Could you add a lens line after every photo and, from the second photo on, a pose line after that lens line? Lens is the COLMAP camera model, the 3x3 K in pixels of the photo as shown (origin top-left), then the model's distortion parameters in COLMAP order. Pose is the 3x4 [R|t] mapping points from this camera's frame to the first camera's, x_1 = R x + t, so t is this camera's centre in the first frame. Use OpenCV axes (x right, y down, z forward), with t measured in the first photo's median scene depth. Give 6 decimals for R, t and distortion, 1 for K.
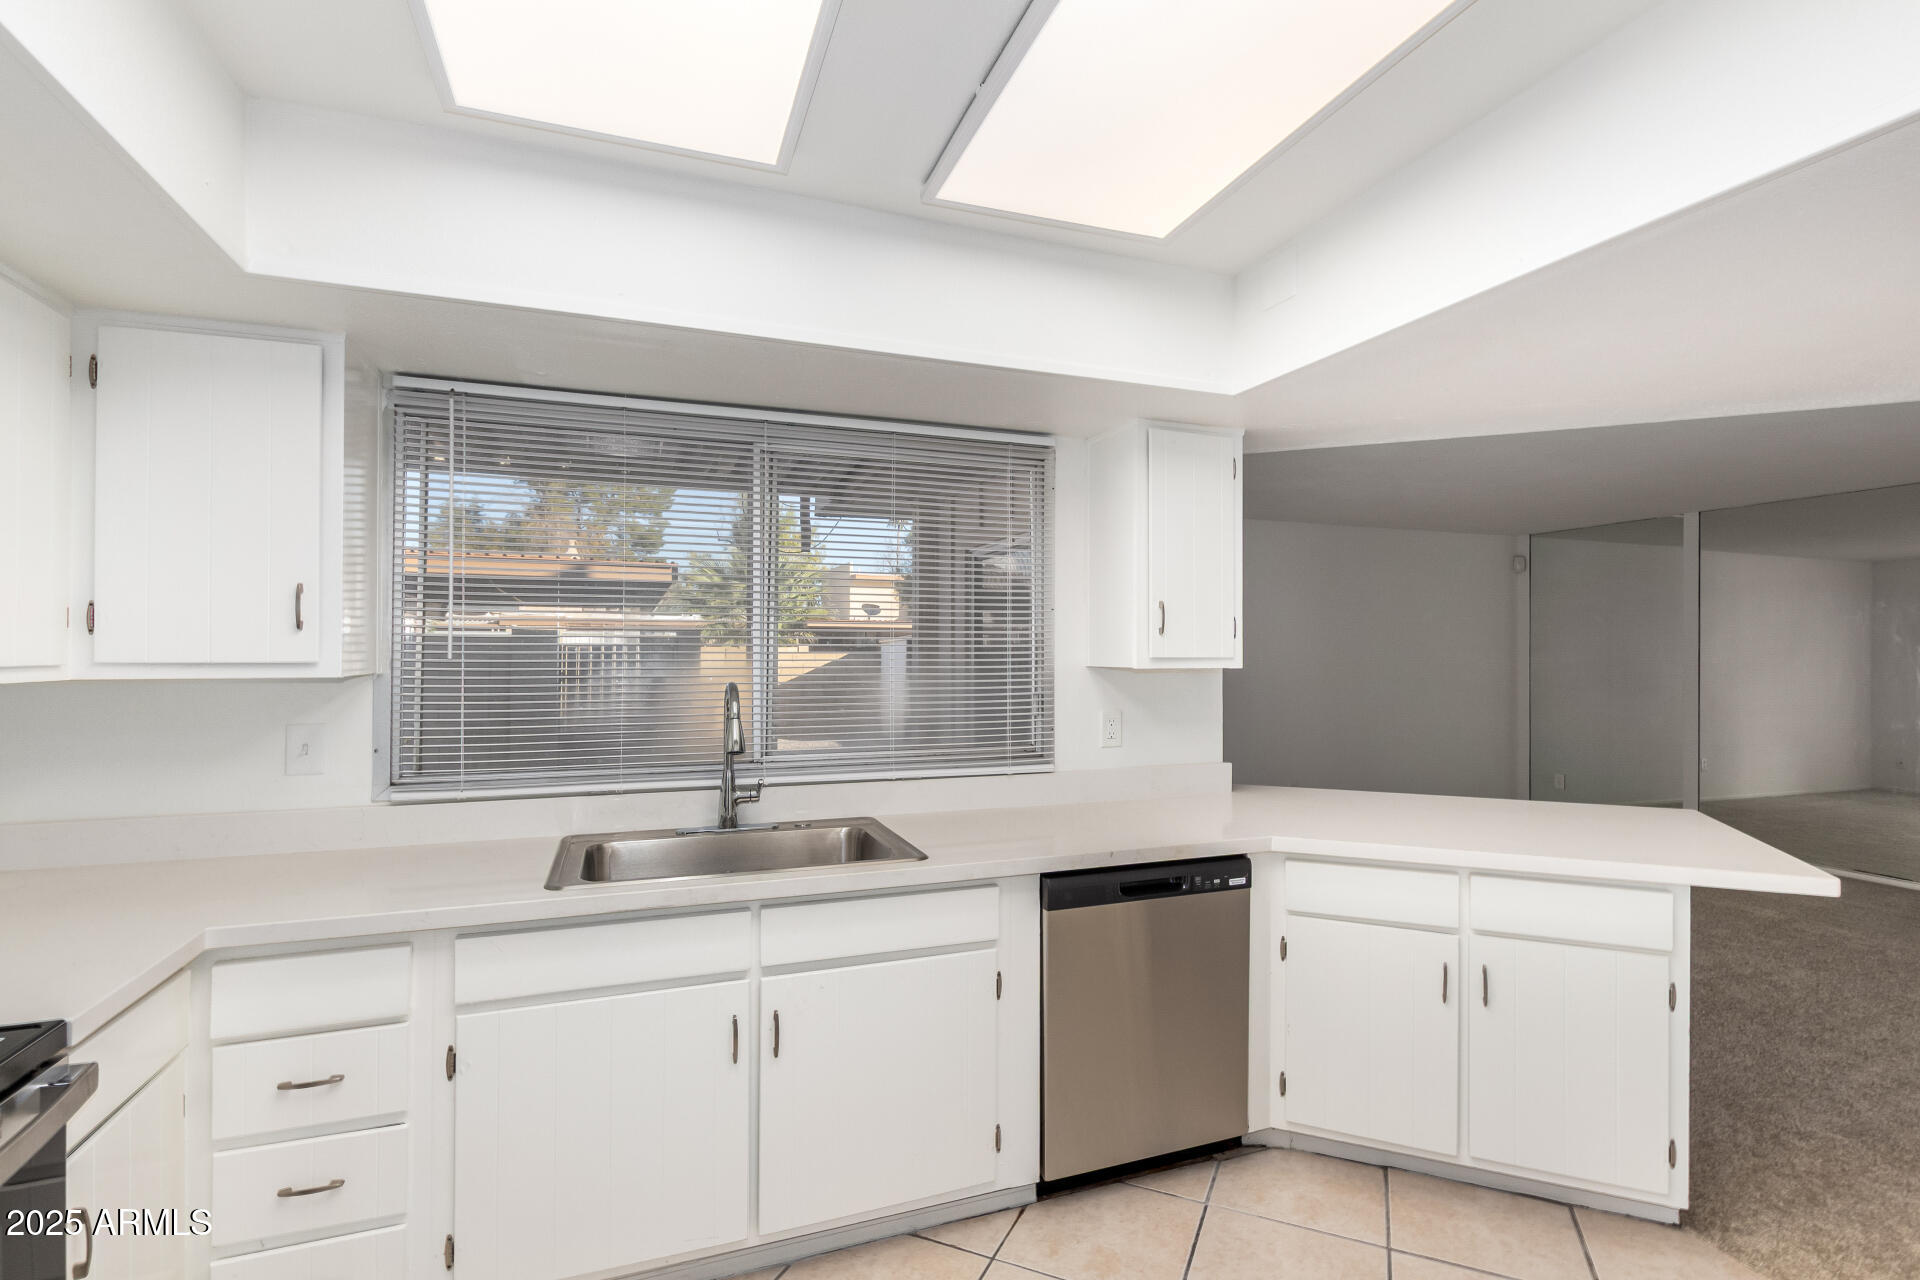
lens RADIAL K [[882.4, 0, 956.4], [0, 882.4, 653.8], [0, 0, 1]] dist [-0.000026, -0.000627]
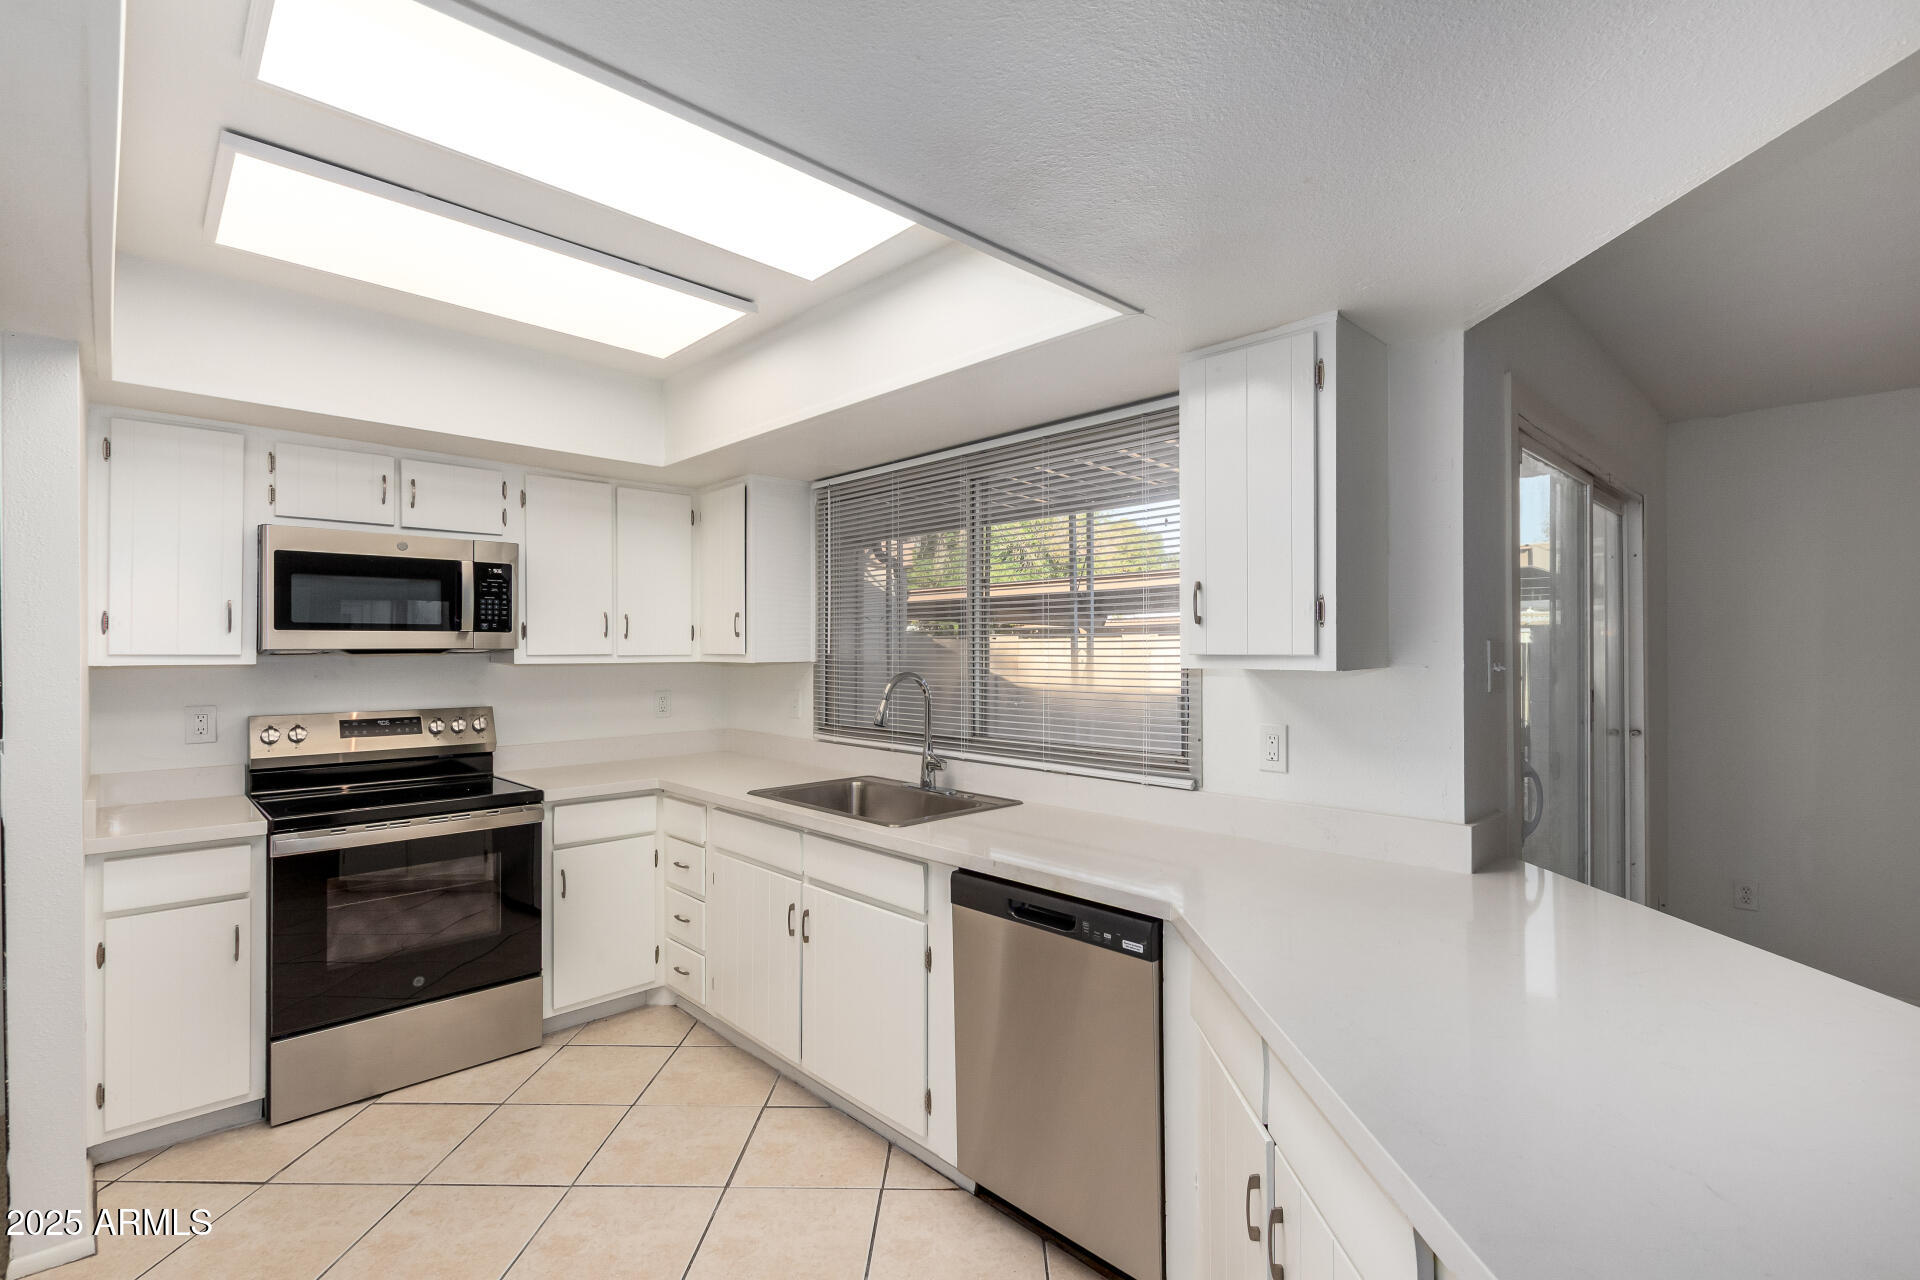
lens RADIAL K [[882.4, 0, 955.4], [0, 882.4, 636.8], [0, 0, 1]] dist [-0.000026, -0.000627]
pose [[0.402407, -0.011146, -0.915393, 1.049403], [0.002091, 0.999934, -0.011256, -0.005948], [0.915459, 0.002615, 0.402404, 0.591064]]
